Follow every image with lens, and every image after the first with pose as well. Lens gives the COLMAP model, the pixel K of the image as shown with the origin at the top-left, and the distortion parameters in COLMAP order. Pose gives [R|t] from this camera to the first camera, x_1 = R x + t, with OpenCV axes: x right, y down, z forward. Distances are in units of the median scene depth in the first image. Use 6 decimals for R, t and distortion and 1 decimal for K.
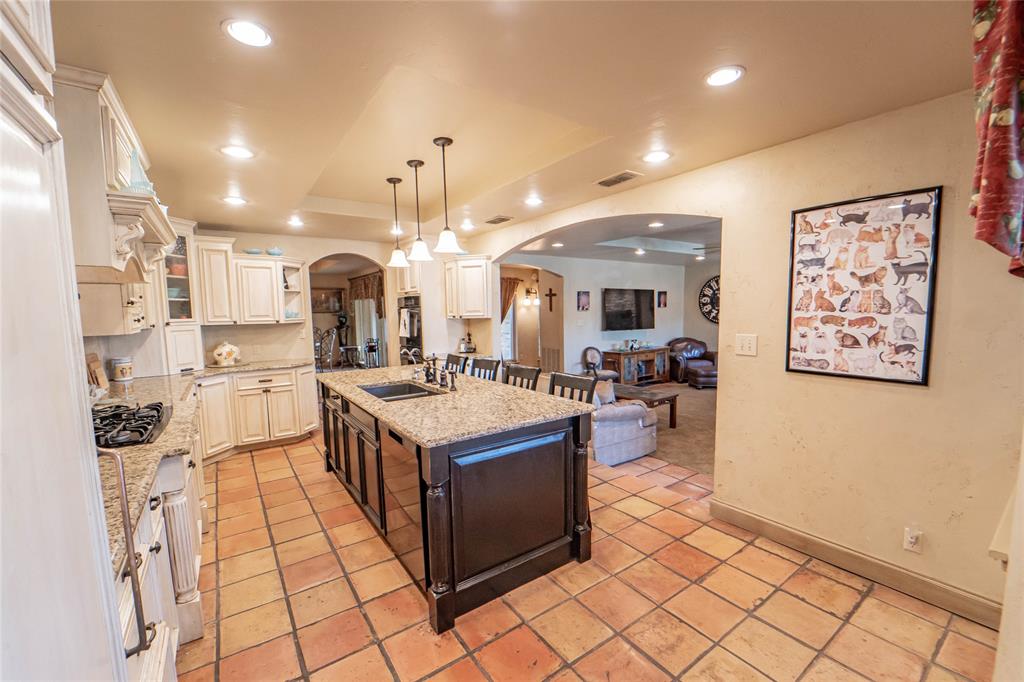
lens RADIAL K [[423.3, 0, 522.2], [0, 423.3, 348.9], [0, 0, 1]] dist [-0.009888, -0.000457]
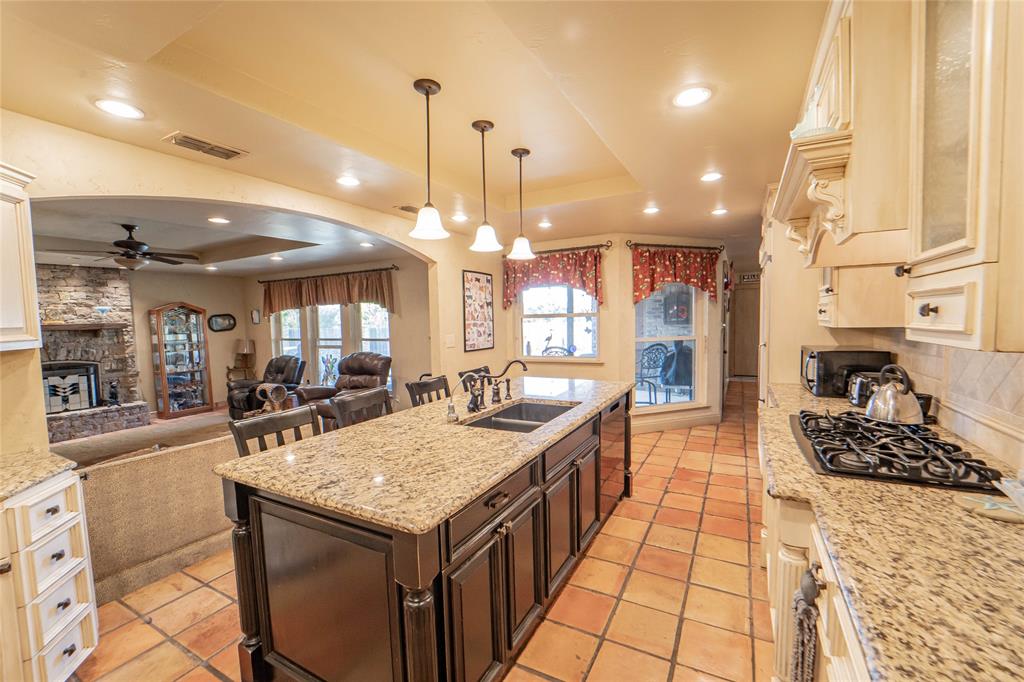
lens RADIAL K [[423.3, 0, 513.3], [0, 423.3, 350.7], [0, 0, 1]] dist [-0.009888, -0.000457]
pose [[-0.431041, -0.037941, 0.901534, -1.350002], [0.115040, 0.988652, 0.096610, -0.128543], [-0.894969, 0.145355, -0.421785, 1.821351]]
